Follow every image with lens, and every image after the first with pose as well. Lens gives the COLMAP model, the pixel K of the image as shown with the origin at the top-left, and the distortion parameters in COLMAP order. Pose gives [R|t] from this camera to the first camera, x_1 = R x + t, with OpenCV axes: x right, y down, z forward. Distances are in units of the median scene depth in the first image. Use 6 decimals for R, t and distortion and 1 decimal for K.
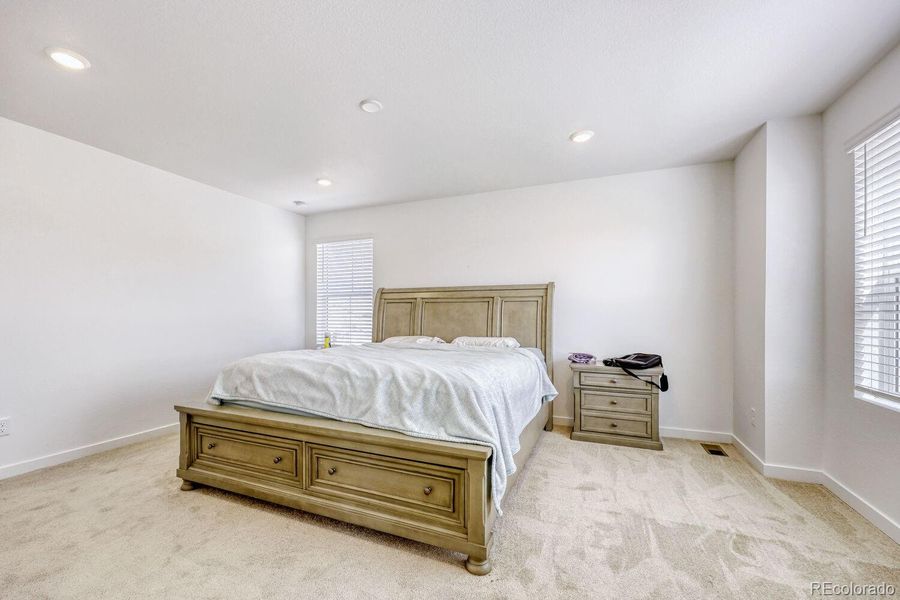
lens RADIAL K [[367.4, 0, 452.6], [0, 367.4, 315.2], [0, 0, 1]] dist [0.000153, 0.000951]
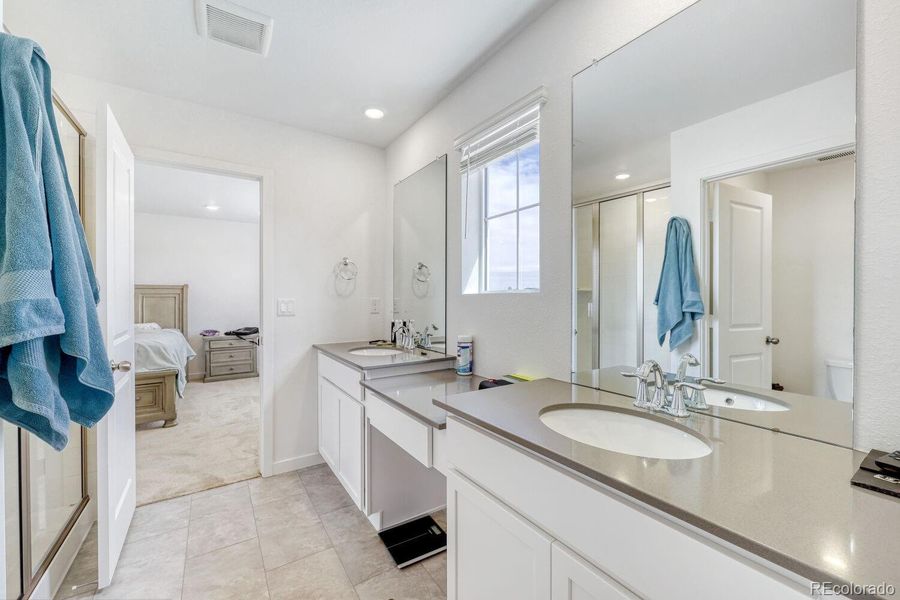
lens RADIAL K [[367.4, 0, 449.0], [0, 367.4, 299.4], [0, 0, 1]] dist [0.000153, 0.000951]
pose [[0.567576, -0.008873, 0.823273, -0.424797], [0.004532, 0.999960, 0.007653, -0.041950], [-0.823309, -0.000613, 0.567594, -0.871745]]
